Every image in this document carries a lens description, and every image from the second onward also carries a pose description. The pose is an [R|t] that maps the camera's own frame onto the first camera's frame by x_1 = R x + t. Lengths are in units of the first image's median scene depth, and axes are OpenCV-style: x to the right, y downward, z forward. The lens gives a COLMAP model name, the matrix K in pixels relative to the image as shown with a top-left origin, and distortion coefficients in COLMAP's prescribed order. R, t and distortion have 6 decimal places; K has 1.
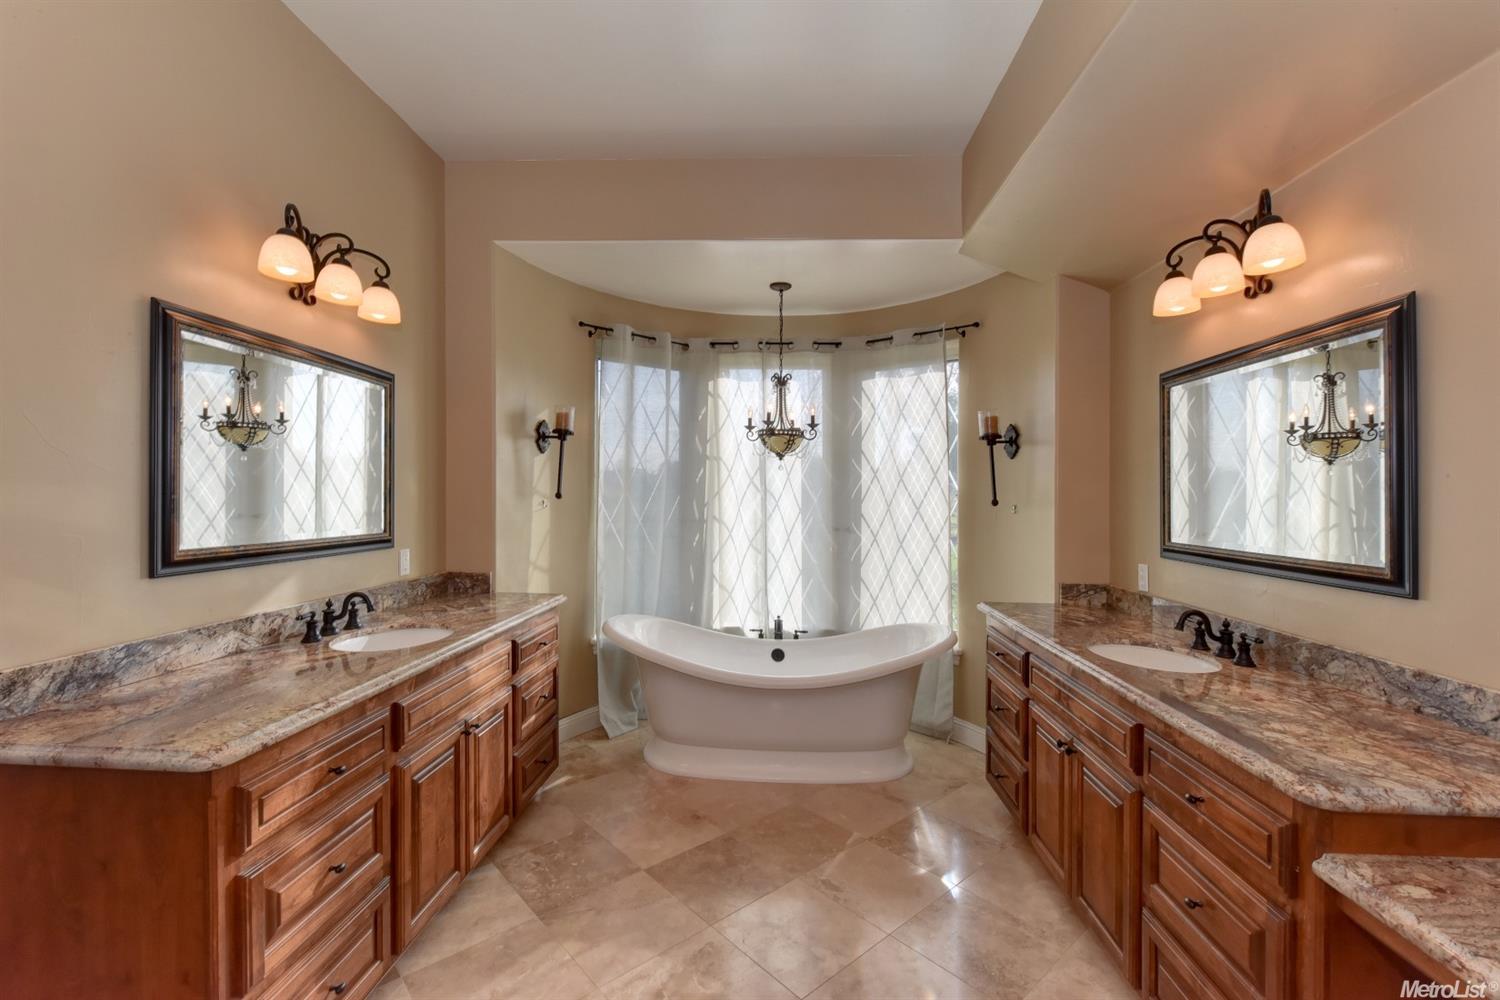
lens RADIAL K [[685.3, 0, 750.4], [0, 685.3, 495.8], [0, 0, 1]] dist [-0.005081, -0.000621]
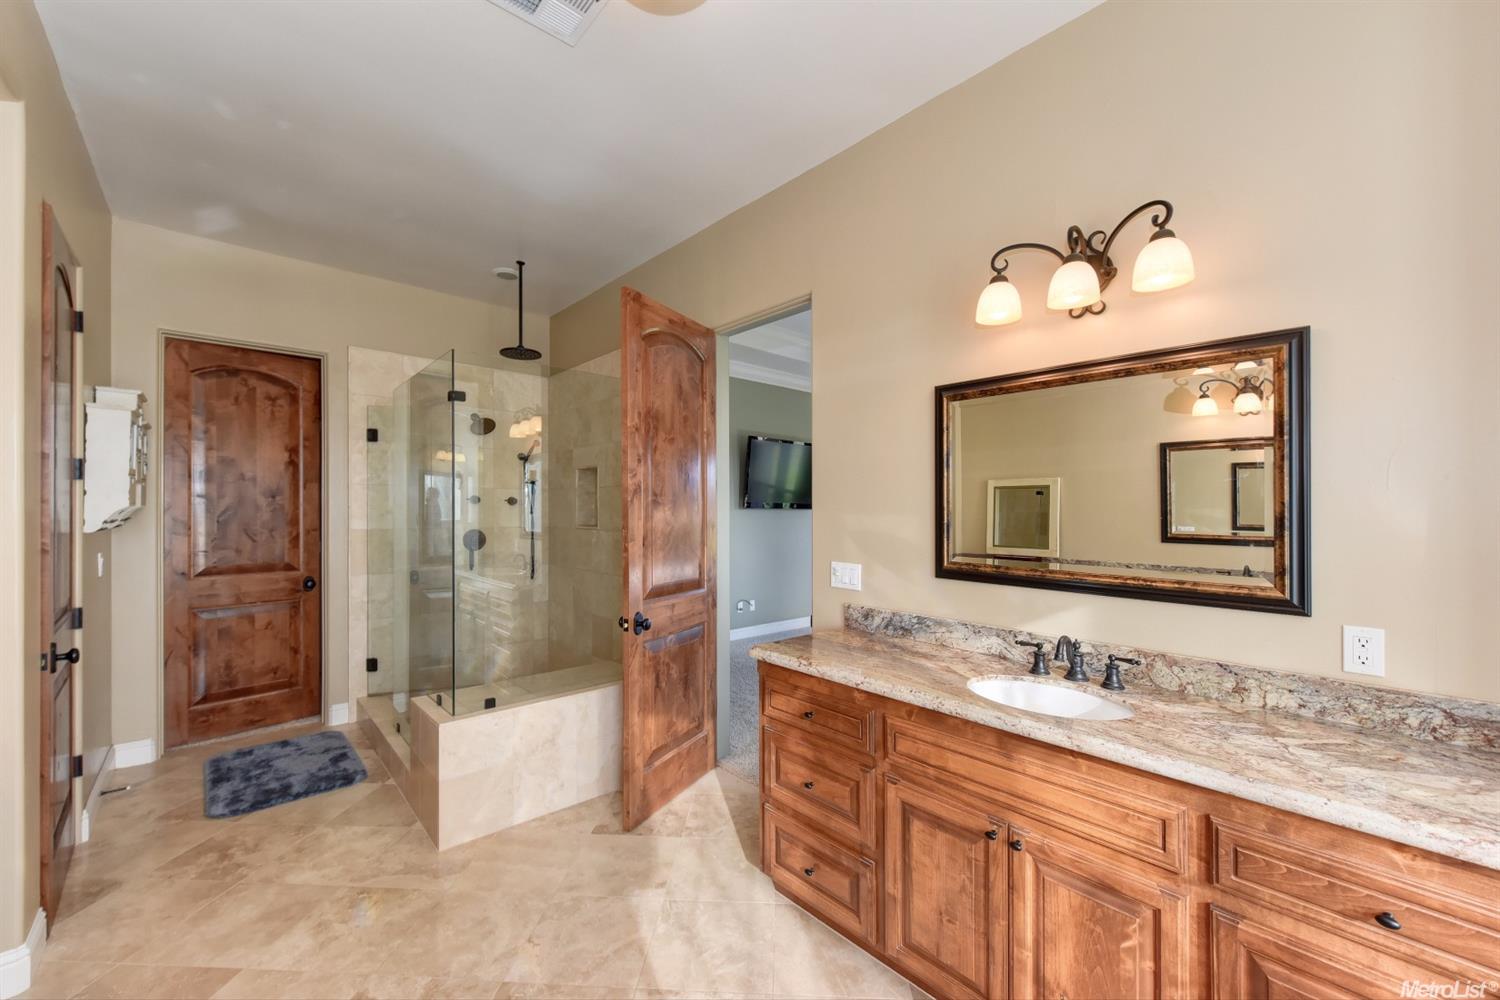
lens RADIAL K [[586.6, 0, 750.9], [0, 586.6, 501.3], [0, 0, 1]] dist [-0.007290, -0.000006]
pose [[-0.698999, -0.014956, -0.714967, 0.280844], [-0.009988, 0.999888, -0.011152, -0.023036], [0.715053, -0.000654, -0.699070, 1.453574]]
